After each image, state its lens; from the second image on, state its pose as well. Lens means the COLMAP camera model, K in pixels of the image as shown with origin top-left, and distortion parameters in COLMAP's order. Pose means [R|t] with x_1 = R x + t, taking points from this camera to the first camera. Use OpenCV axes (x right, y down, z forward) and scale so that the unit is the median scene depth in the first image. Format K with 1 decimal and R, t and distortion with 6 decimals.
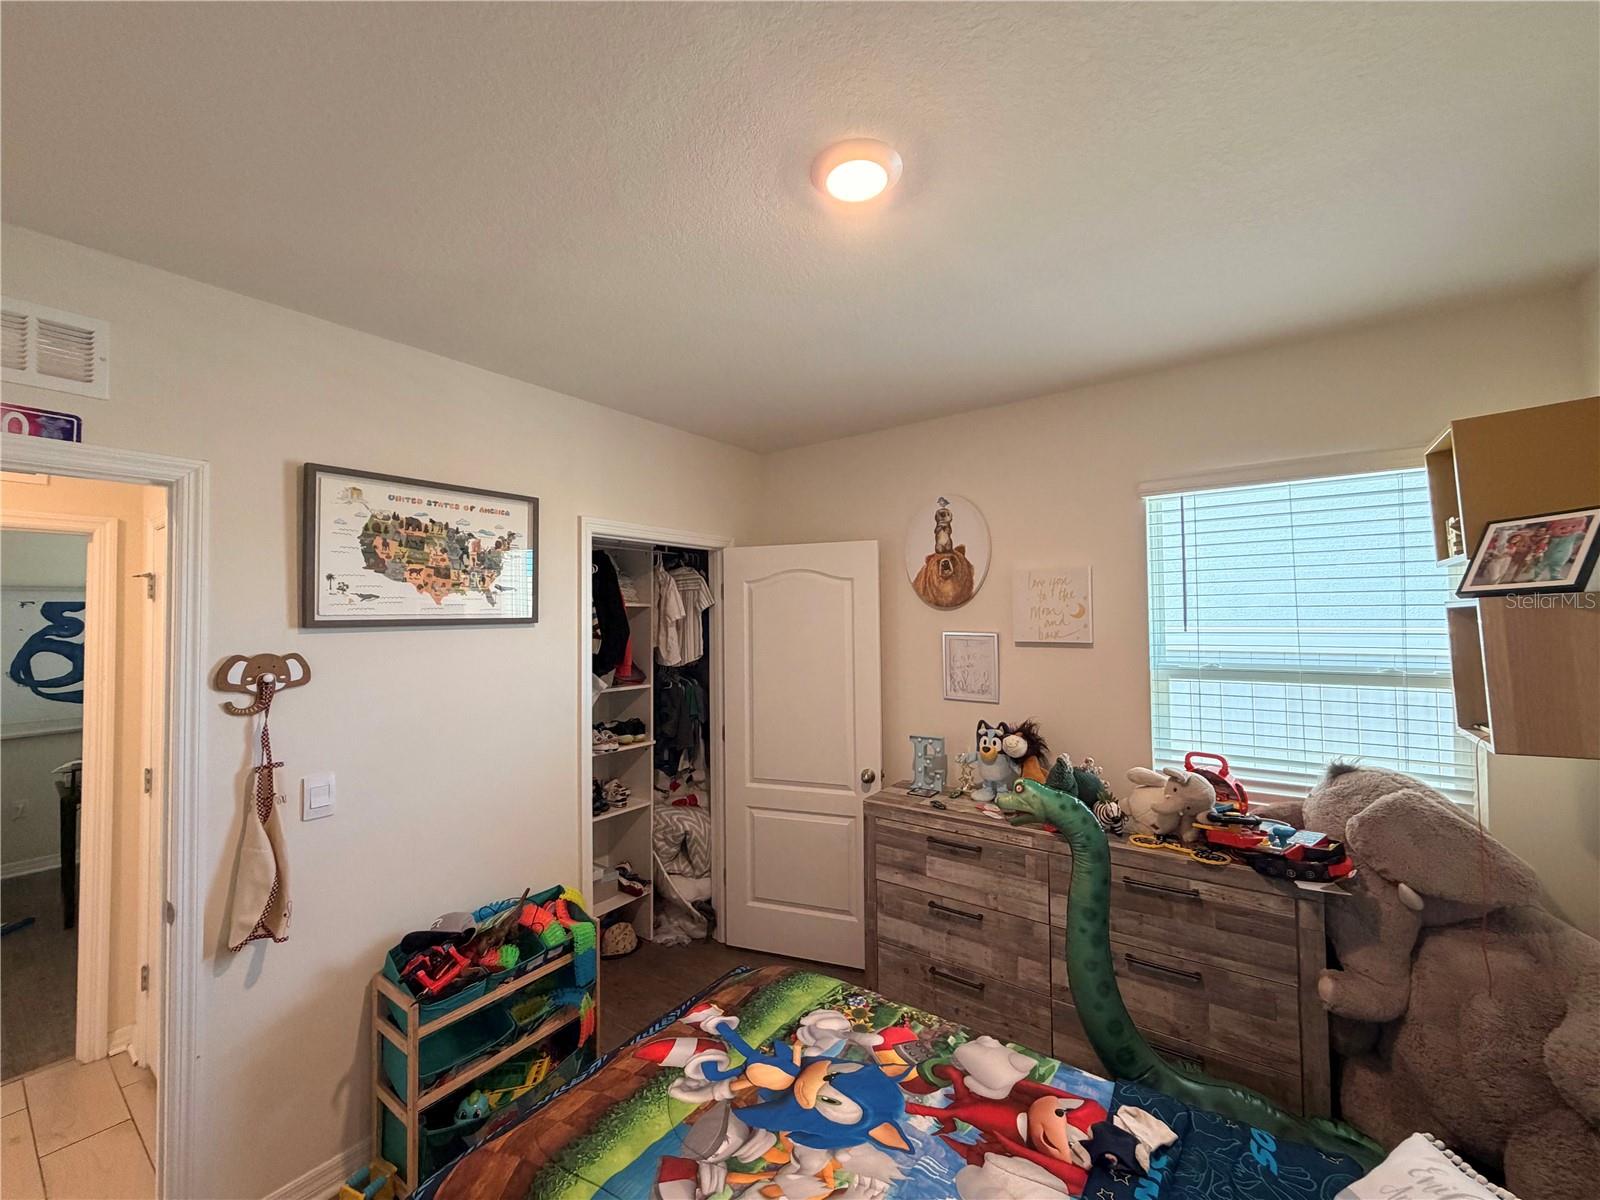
lens RADIAL K [[636.5, 0, 796.5], [0, 636.5, 598.2], [0, 0, 1]] dist [-0.000664, 0.000649]
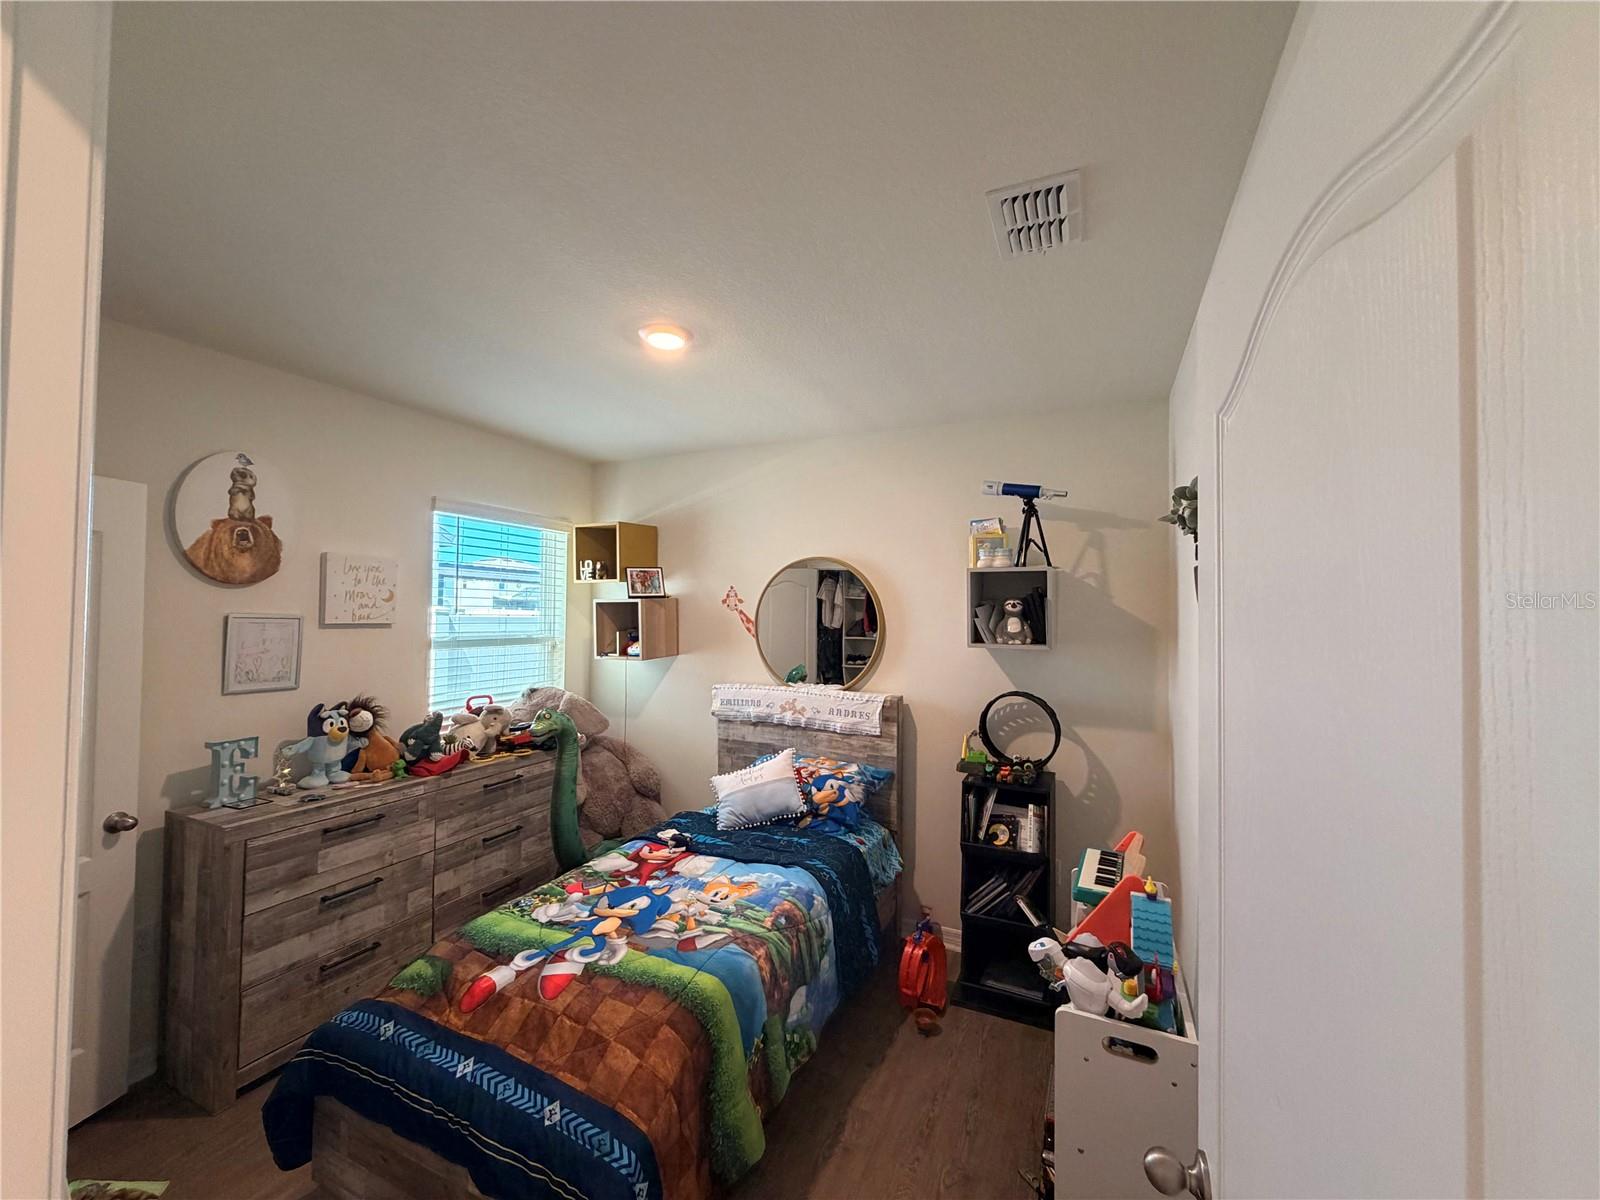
lens RADIAL K [[636.5, 0, 798.1], [0, 636.5, 601.3], [0, 0, 1]] dist [-0.000664, 0.000649]
pose [[-0.192002, 0.029715, 0.980945, -1.217245], [-0.038122, 0.998561, -0.037711, 0.065584], [-0.980654, -0.044636, -0.190593, 0.717944]]
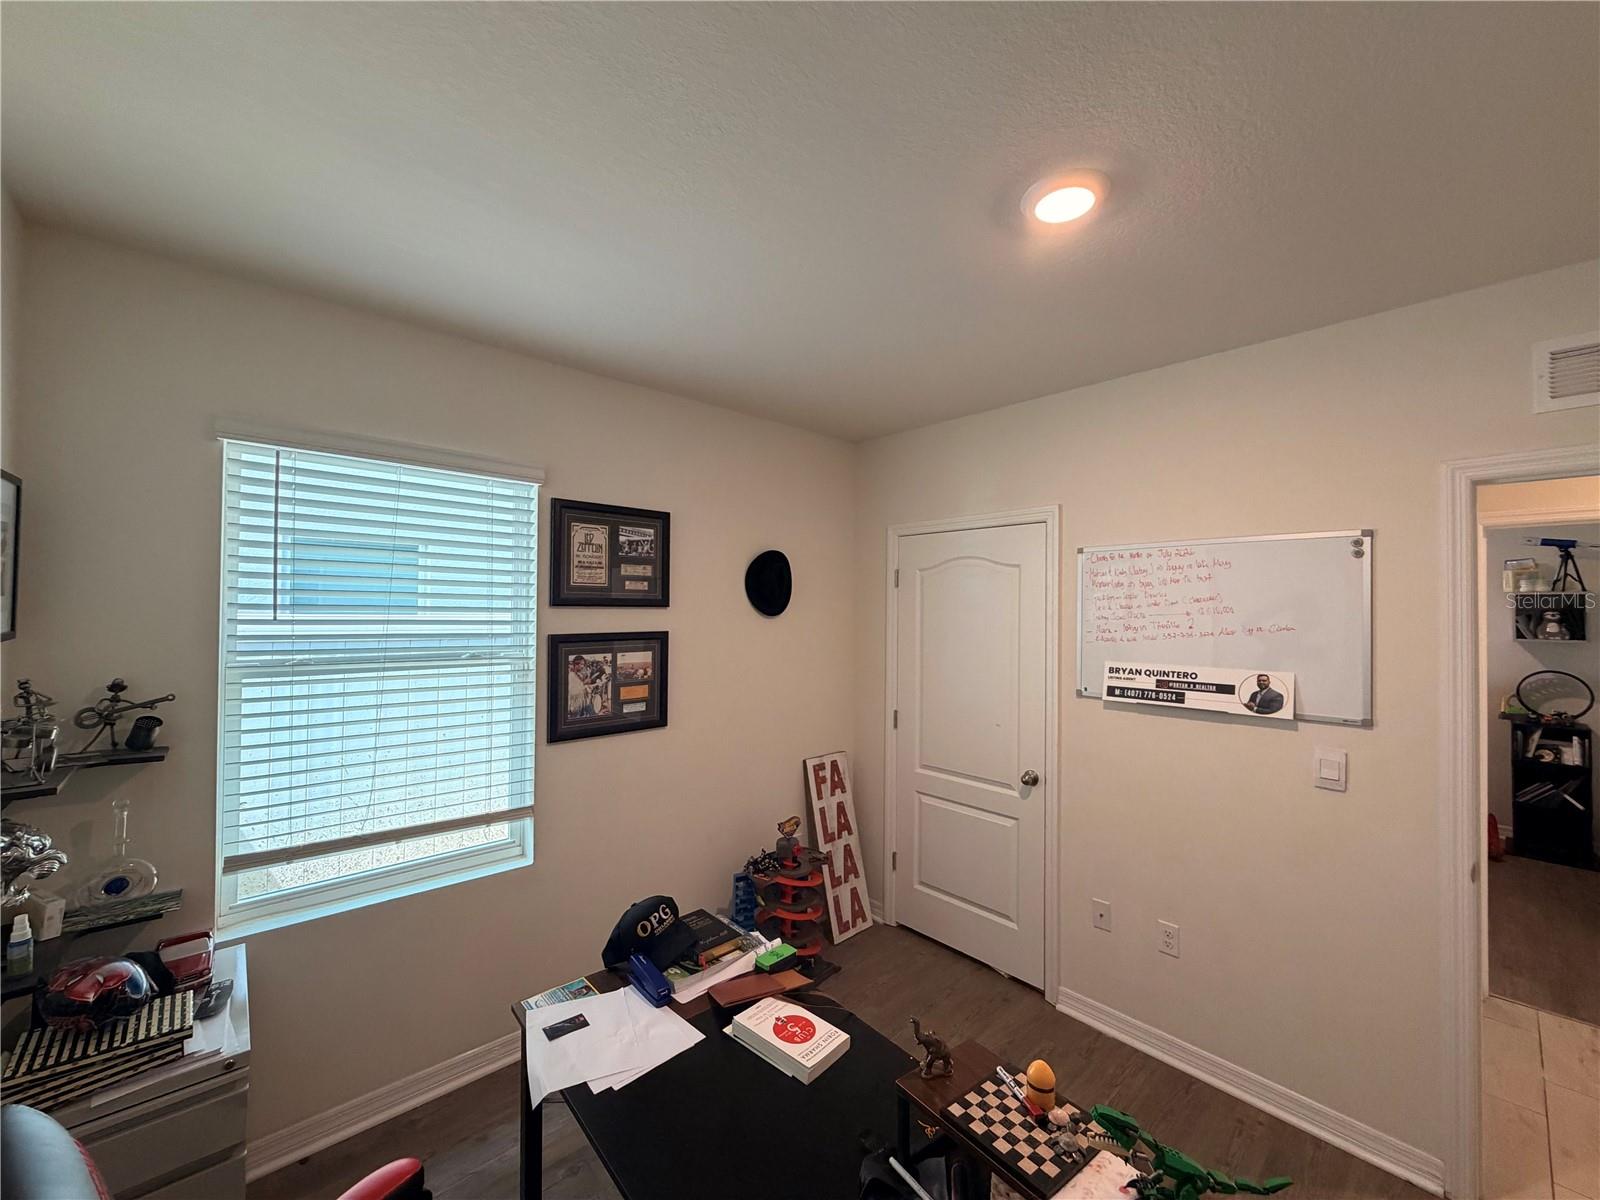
lens RADIAL K [[636.5, 0, 802.9], [0, 636.5, 600.6], [0, 0, 1]] dist [-0.000664, 0.000649]
pose [[0.194526, 0.025993, 0.980553, -2.263109], [-0.038467, 0.999082, -0.018853, 0.087630], [-0.980143, -0.034052, 0.195347, 1.755328]]
